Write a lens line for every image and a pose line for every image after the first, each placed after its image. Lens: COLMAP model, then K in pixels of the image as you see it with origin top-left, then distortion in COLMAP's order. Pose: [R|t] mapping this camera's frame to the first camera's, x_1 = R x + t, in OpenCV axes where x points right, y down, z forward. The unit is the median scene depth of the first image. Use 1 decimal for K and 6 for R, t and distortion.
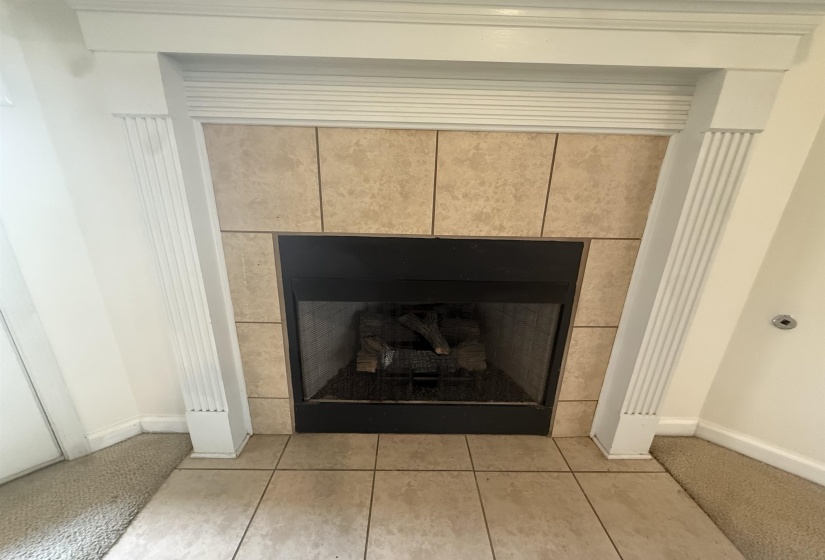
lens RADIAL K [[299.3, 0, 426.3], [0, 299.3, 280.7], [0, 0, 1]] dist [0.000232, -0.000001]
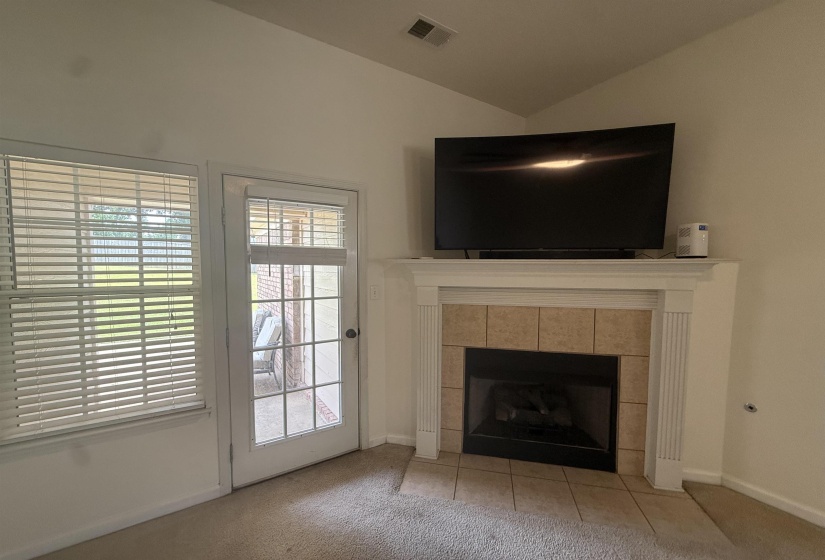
lens RADIAL K [[299.3, 0, 426.3], [0, 299.3, 280.7], [0, 0, 1]] dist [0.000232, -0.000001]
pose [[0.964693, -0.023379, -0.262339, -0.164763], [-0.047178, 0.964604, -0.259449, -0.035087], [0.259119, 0.262665, 0.929443, -1.237487]]
